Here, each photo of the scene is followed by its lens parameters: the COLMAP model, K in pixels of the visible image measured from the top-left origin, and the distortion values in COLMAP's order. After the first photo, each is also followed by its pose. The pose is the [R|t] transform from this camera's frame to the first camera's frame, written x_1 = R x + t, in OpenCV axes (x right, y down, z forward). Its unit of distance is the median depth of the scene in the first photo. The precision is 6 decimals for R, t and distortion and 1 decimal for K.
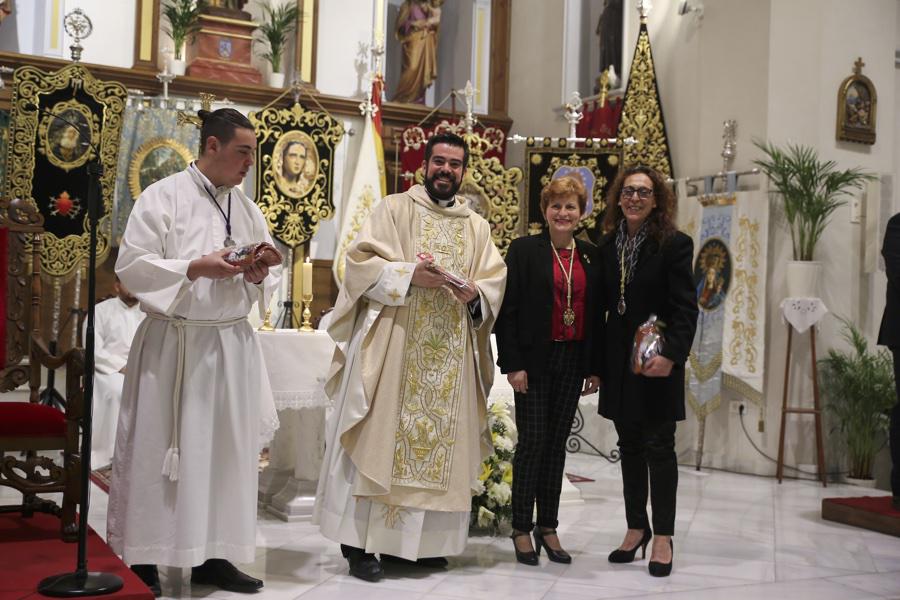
lens RADIAL K [[1184.5, 0, 450.0], [0, 1184.5, 300.0], [0, 0, 1]] dist [0.021377, 0.135492]
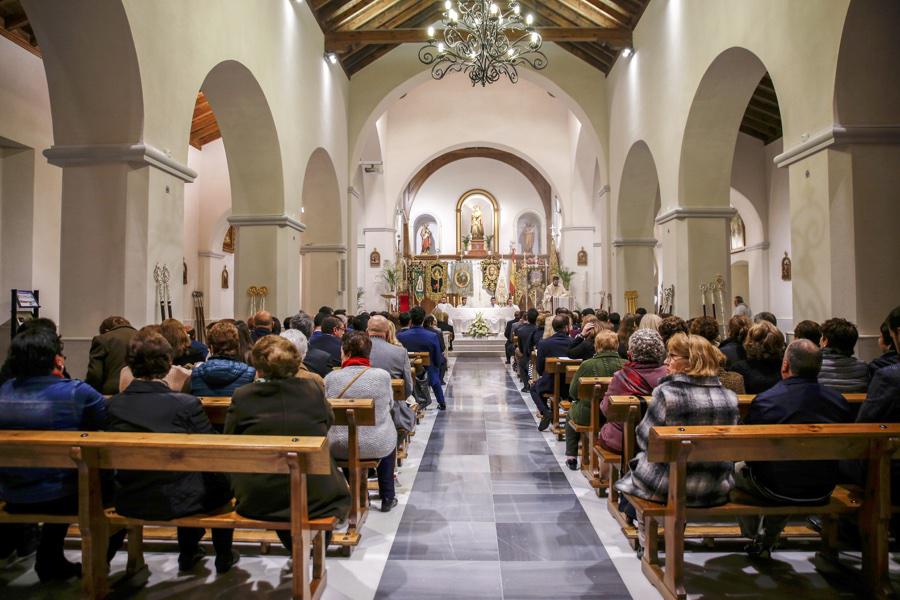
lens RADIAL K [[756.9, 0, 450.0], [0, 756.9, 300.0], [0, 0, 1]] dist [-0.081475, 0.089170]
pose [[0.877175, -0.044522, -0.478103, 1.174491], [0.040918, 0.999001, -0.017957, 0.035577], [0.478425, -0.003812, 0.878120, -1.685326]]
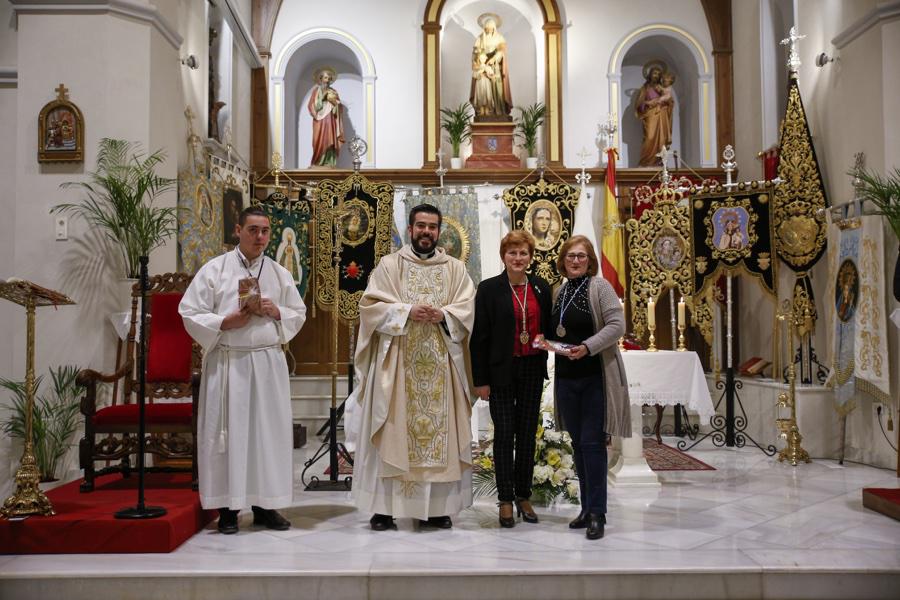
lens RADIAL K [[953.7, 0, 450.0], [0, 953.7, 300.0], [0, 0, 1]] dist [-0.002281, 0.200364]
pose [[0.892434, -0.057218, -0.447535, 0.271190], [0.044001, 0.998235, -0.039882, 0.006698], [0.449027, 0.015900, 0.893377, 0.012443]]
